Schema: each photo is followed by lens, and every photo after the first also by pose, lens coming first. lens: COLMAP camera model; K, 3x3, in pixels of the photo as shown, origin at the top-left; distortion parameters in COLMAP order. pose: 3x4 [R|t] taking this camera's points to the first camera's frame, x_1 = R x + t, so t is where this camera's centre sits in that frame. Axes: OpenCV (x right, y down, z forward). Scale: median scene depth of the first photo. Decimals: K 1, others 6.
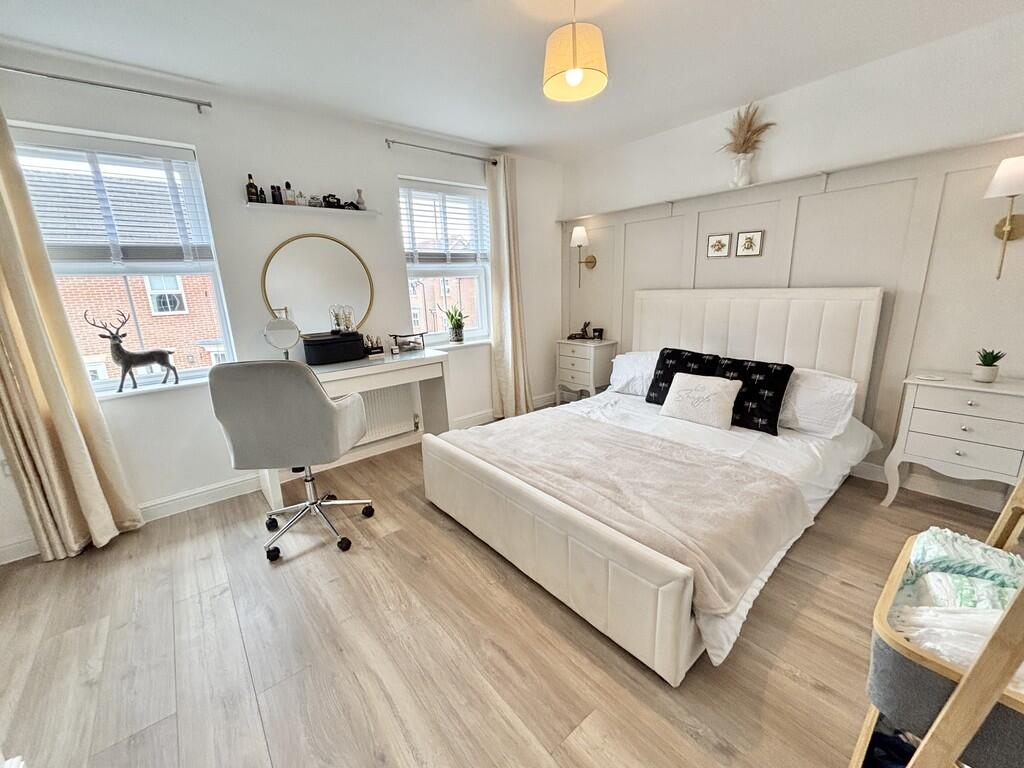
lens RADIAL K [[412.1, 0, 512.0], [0, 412.1, 384.0], [0, 0, 1]] dist [0.001458, 0.000884]
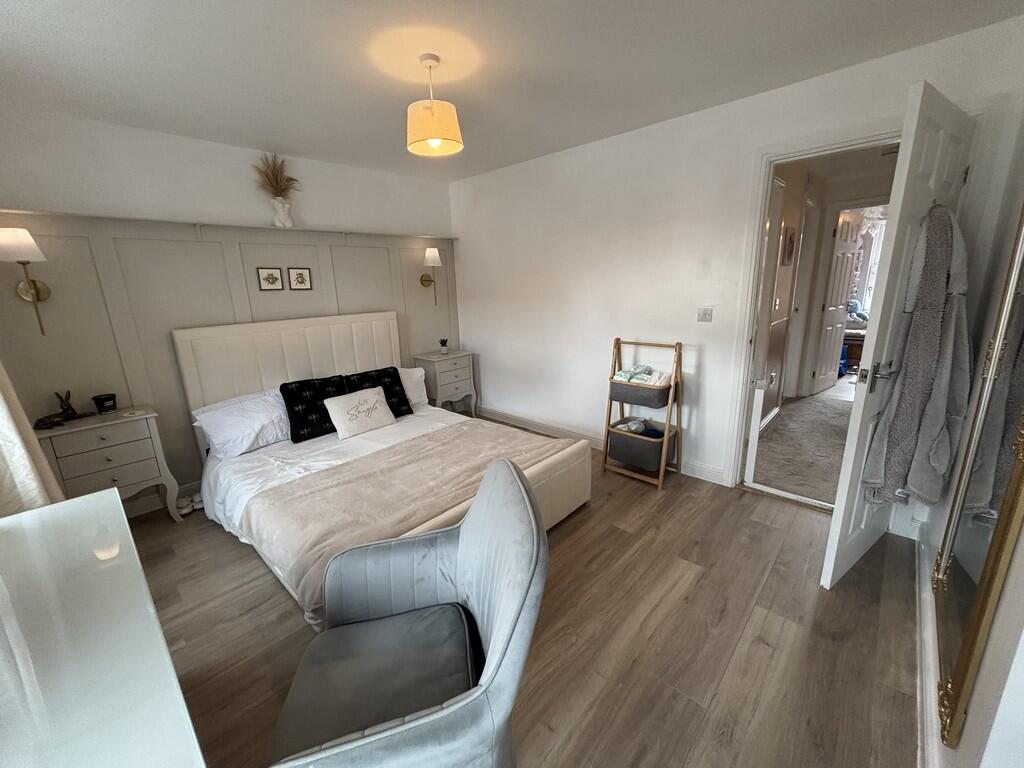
lens RADIAL K [[414.7, 0, 512.0], [0, 414.7, 384.0], [0, 0, 1]] dist [-0.000039, 0.003978]
pose [[-0.126254, -0.200729, 0.971477, -0.701490], [0.274399, 0.934036, 0.228654, -0.184424], [-0.953292, 0.295440, -0.062846, 0.647385]]
